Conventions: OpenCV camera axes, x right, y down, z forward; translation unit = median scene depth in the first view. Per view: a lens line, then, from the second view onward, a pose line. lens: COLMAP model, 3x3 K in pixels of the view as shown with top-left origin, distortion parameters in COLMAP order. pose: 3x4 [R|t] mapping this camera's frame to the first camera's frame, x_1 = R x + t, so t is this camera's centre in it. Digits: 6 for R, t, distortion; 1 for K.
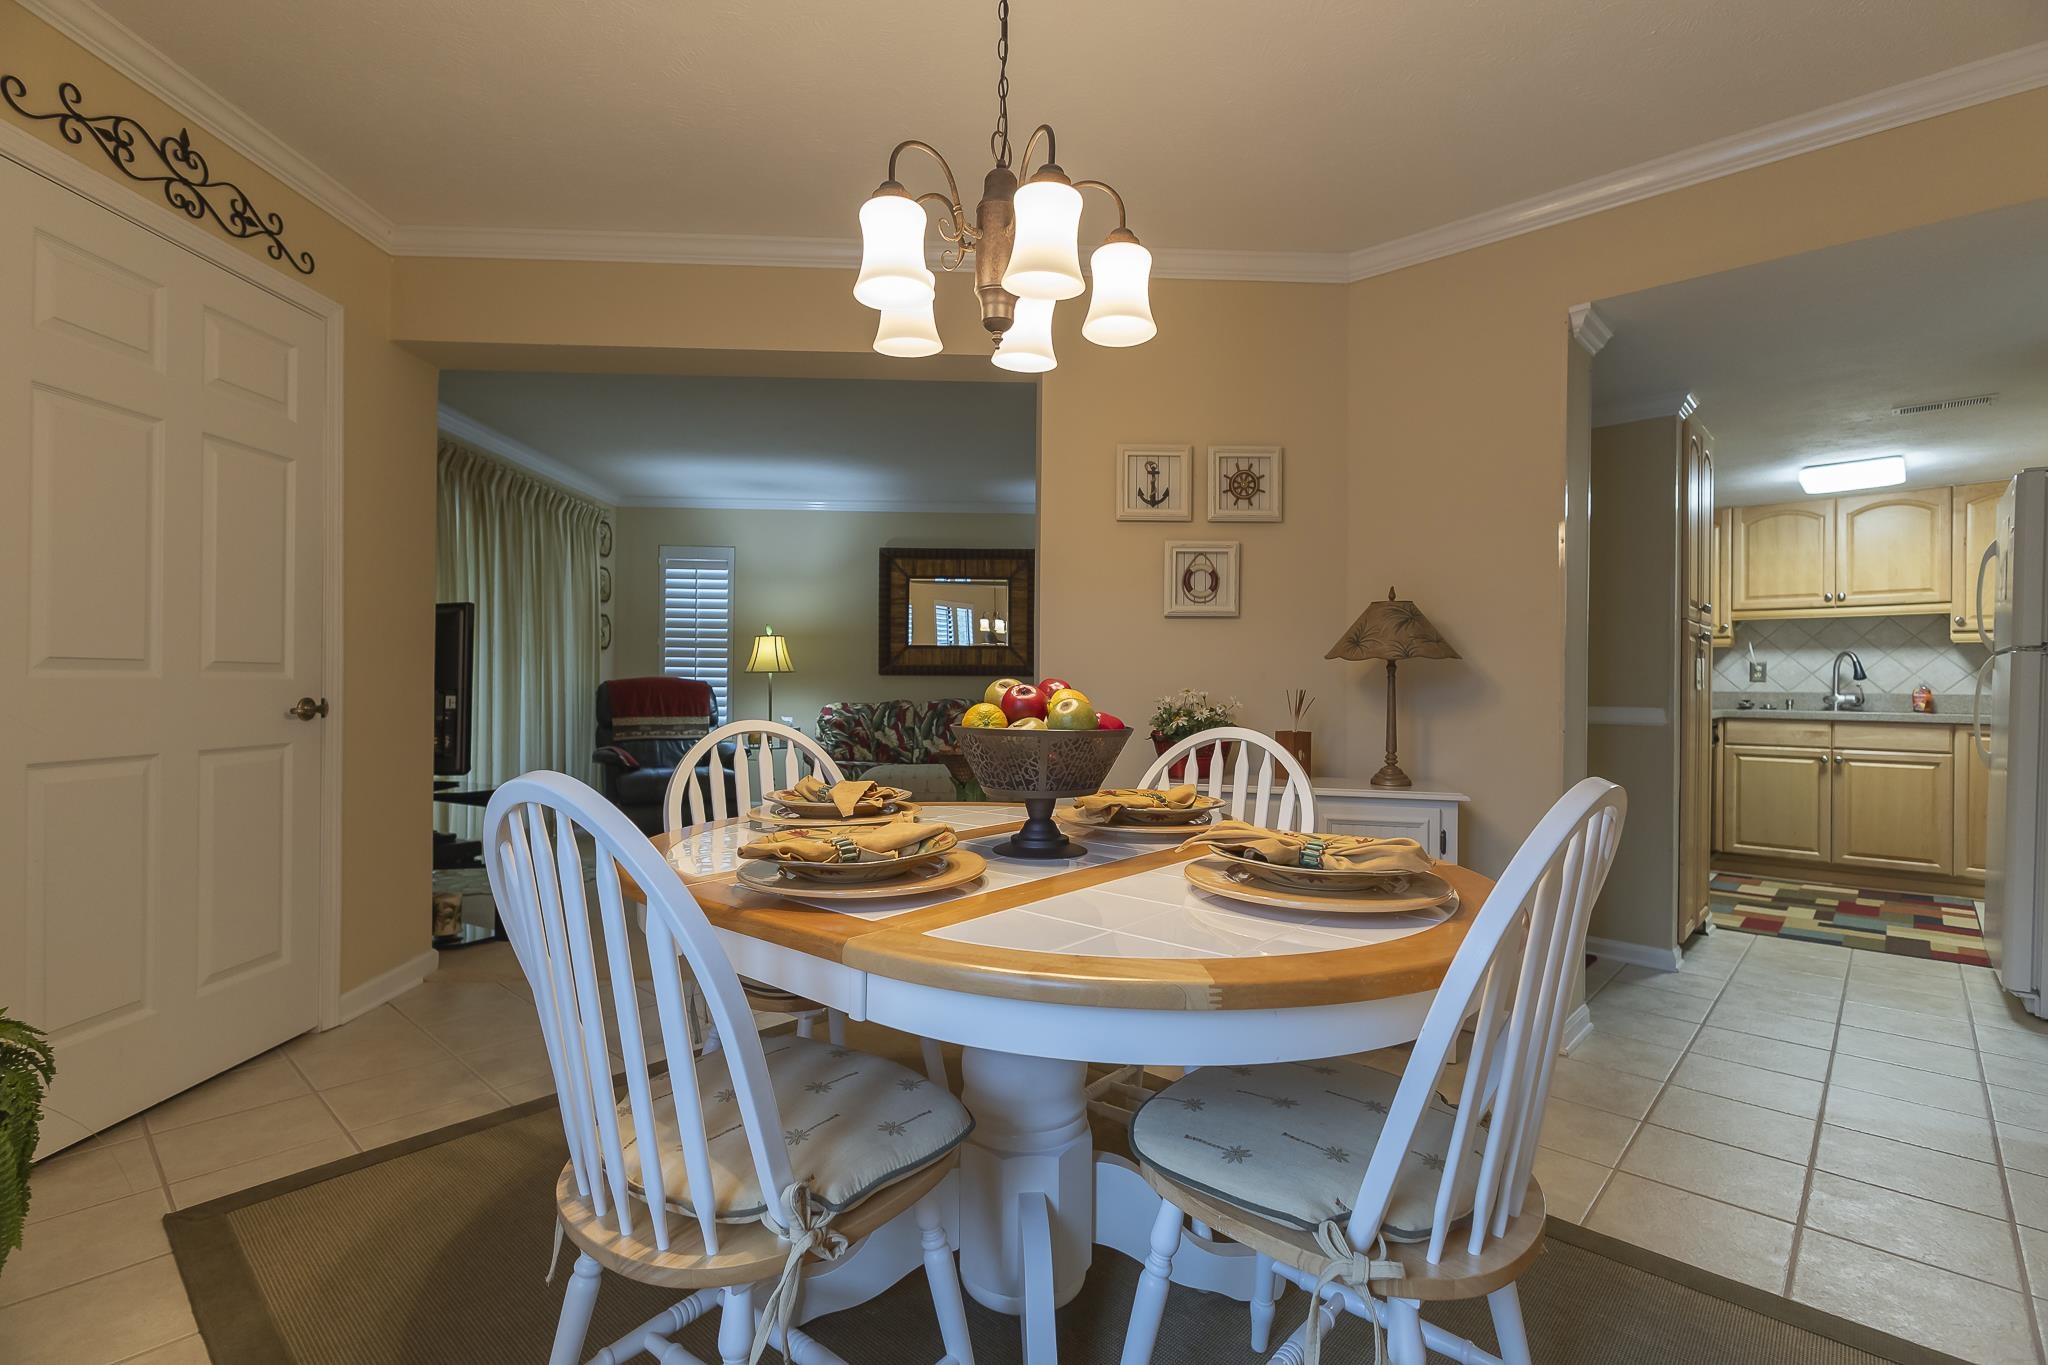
lens RADIAL K [[956.1, 0, 1024.0], [0, 956.1, 682.5], [0, 0, 1]] dist [0.002390, 0.000067]
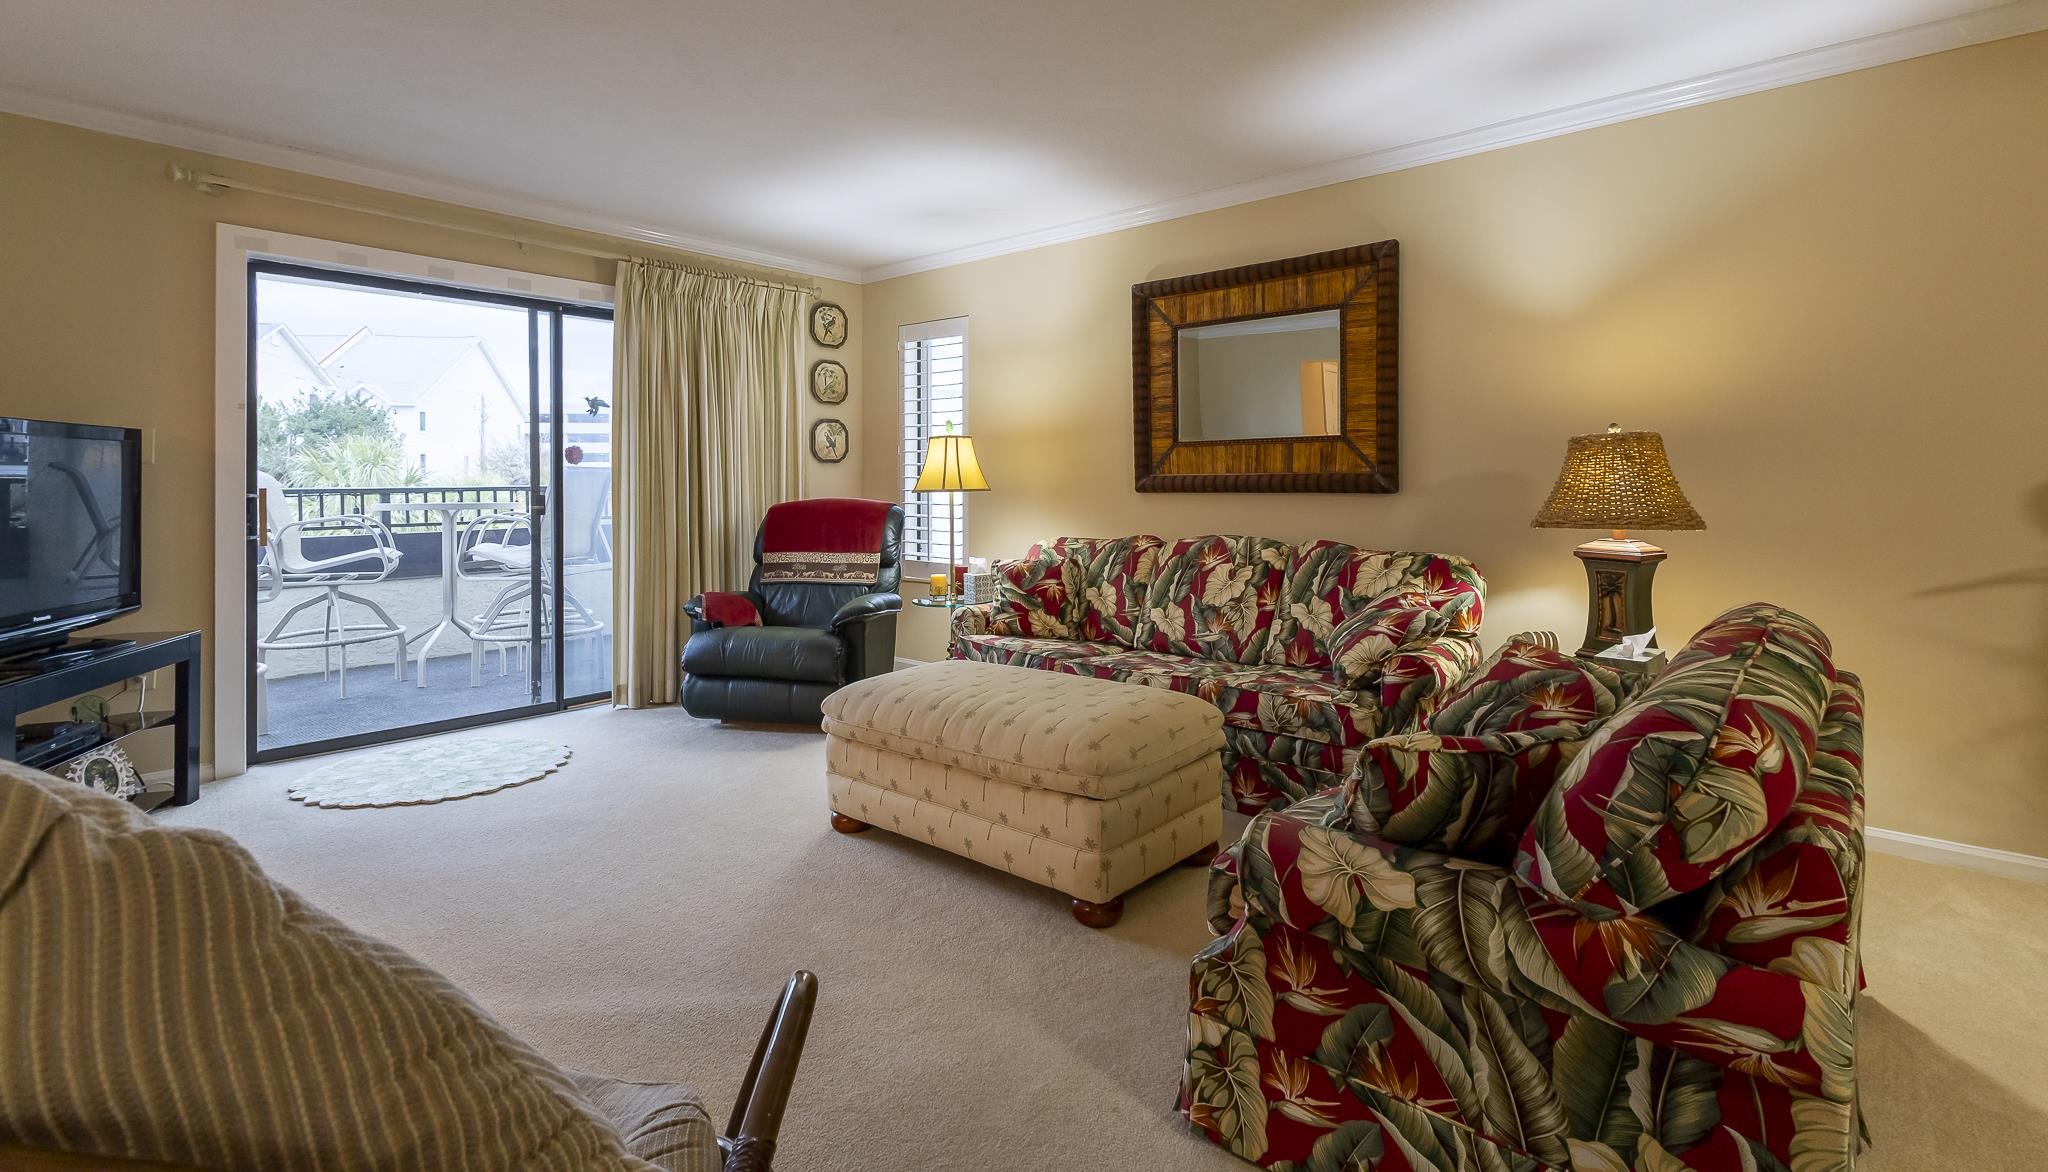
lens RADIAL K [[968.6, 0, 1017.7], [0, 968.6, 482.0], [0, 0, 1]] dist [0.011203, 0.000152]
pose [[0.734201, -0.011669, -0.678832, 0.229180], [0.007899, 0.999931, -0.008646, -0.010361], [0.678886, 0.000986, 0.734243, 0.527163]]
